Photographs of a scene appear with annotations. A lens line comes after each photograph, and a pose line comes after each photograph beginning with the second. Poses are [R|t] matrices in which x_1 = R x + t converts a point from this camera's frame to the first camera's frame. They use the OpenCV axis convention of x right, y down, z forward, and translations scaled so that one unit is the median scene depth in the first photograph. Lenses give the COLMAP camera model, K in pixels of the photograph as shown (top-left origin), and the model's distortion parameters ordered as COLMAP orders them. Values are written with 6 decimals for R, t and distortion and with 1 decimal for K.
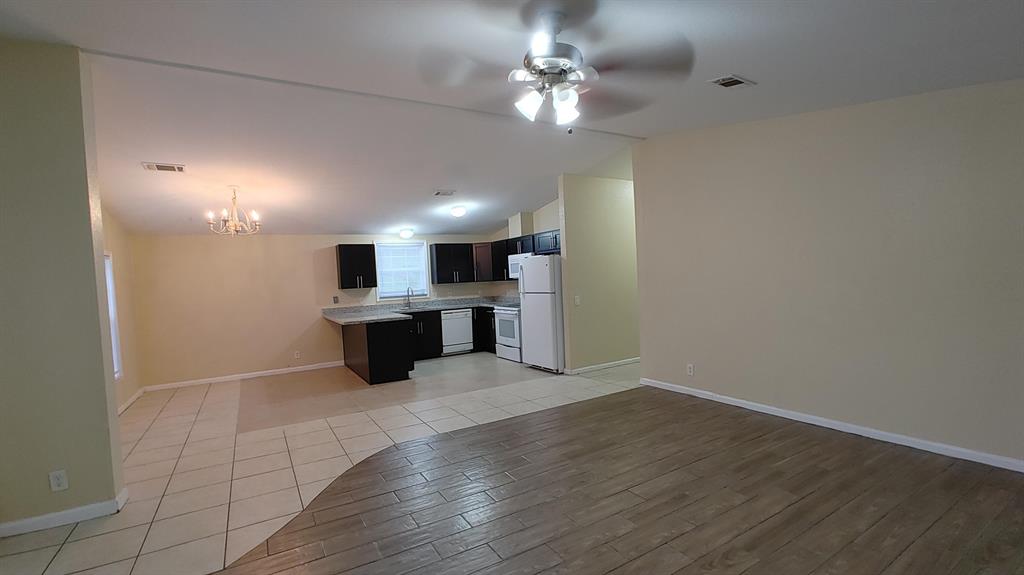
lens RADIAL K [[444.3, 0, 517.1], [0, 444.3, 289.9], [0, 0, 1]] dist [-0.024341, 0.002516]
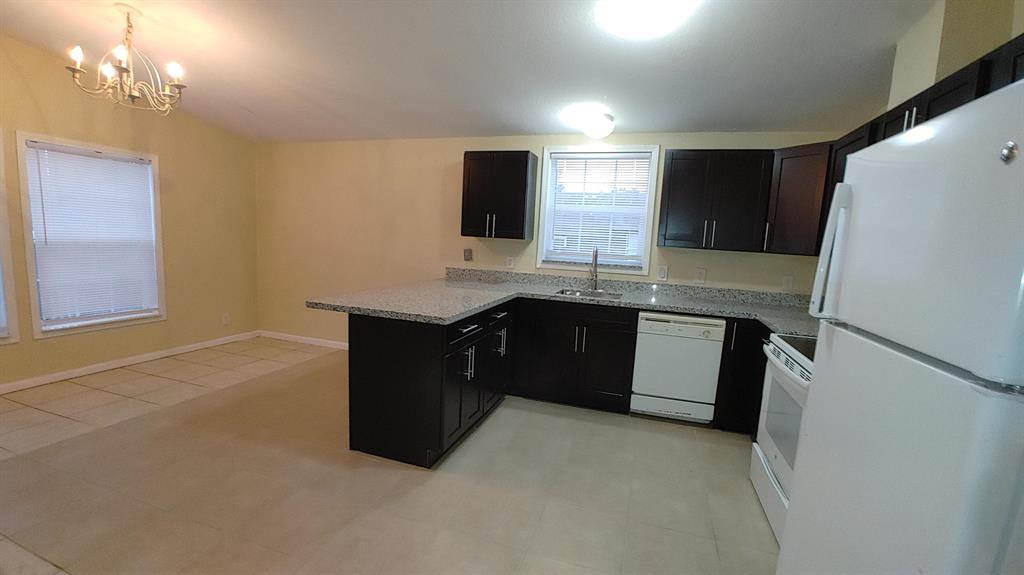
lens RADIAL K [[444.3, 0, 509.6], [0, 444.3, 295.4], [0, 0, 1]] dist [-0.024341, 0.002516]
pose [[0.638877, 0.182794, -0.747277, 0.061707], [-0.103796, 0.982961, 0.151706, -0.018444], [0.762275, -0.019357, 0.646964, 0.663358]]
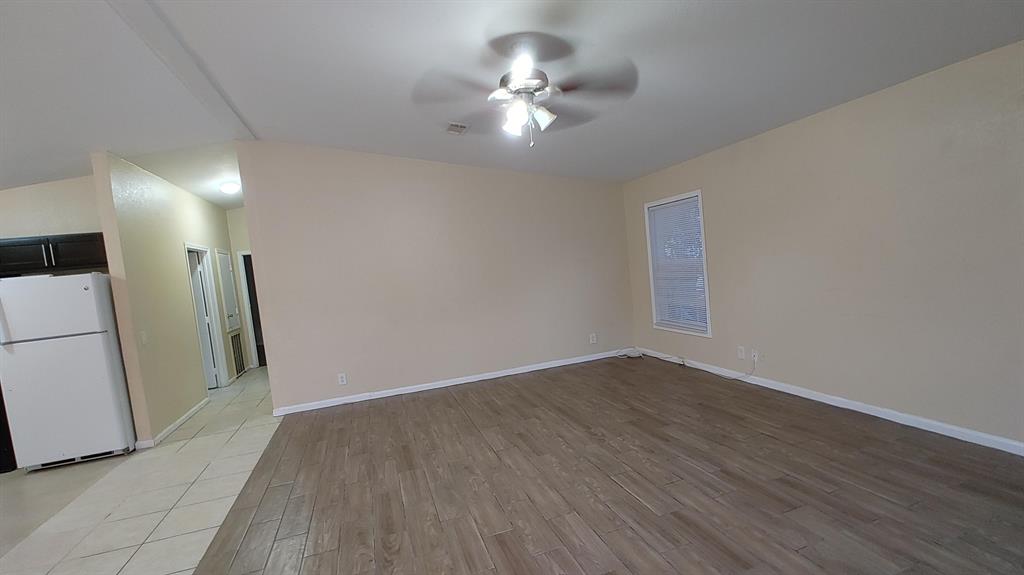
lens RADIAL K [[444.3, 0, 509.3], [0, 444.3, 290.6], [0, 0, 1]] dist [-0.024341, 0.002516]
pose [[0.239317, -0.037933, 0.970200, -0.314333], [0.114718, 0.993342, 0.010540, 0.007200], [-0.964141, 0.108777, 0.242075, 0.228946]]
